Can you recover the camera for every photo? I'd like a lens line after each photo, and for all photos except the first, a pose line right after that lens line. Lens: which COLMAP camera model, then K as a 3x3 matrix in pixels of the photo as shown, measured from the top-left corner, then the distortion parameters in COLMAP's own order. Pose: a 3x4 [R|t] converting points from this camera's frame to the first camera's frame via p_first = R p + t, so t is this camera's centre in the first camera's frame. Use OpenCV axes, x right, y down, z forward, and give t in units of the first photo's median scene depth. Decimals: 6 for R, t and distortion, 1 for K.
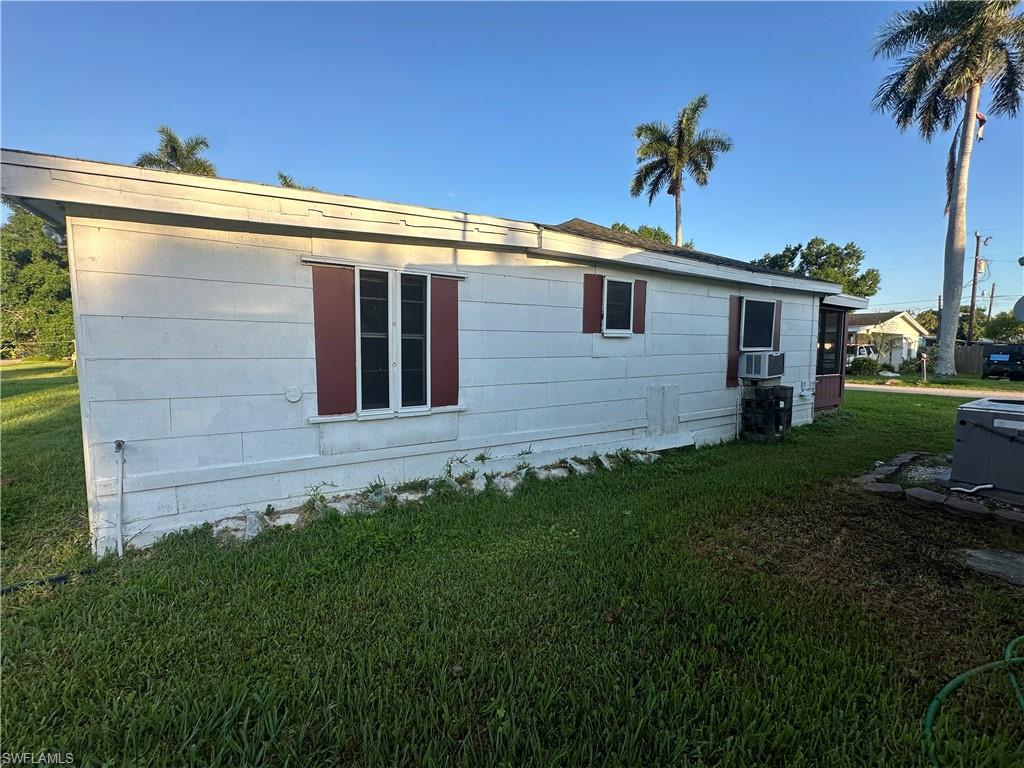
lens RADIAL K [[420.8, 0, 513.6], [0, 420.8, 382.1], [0, 0, 1]] dist [-0.001202, -0.000770]
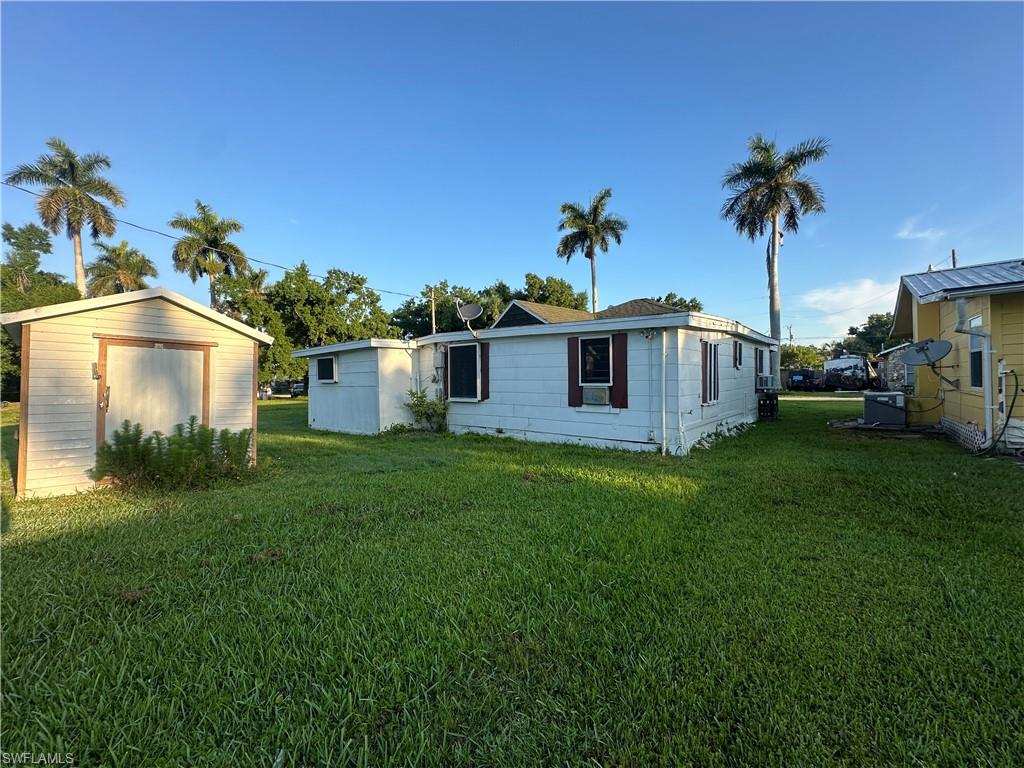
lens RADIAL K [[420.8, 0, 508.7], [0, 420.8, 381.3], [0, 0, 1]] dist [-0.001202, -0.000770]
pose [[0.948576, -0.023659, 0.315665, -0.284076], [0.048042, 0.996412, -0.069686, 0.009007], [-0.312883, 0.081267, 0.946308, -0.118954]]
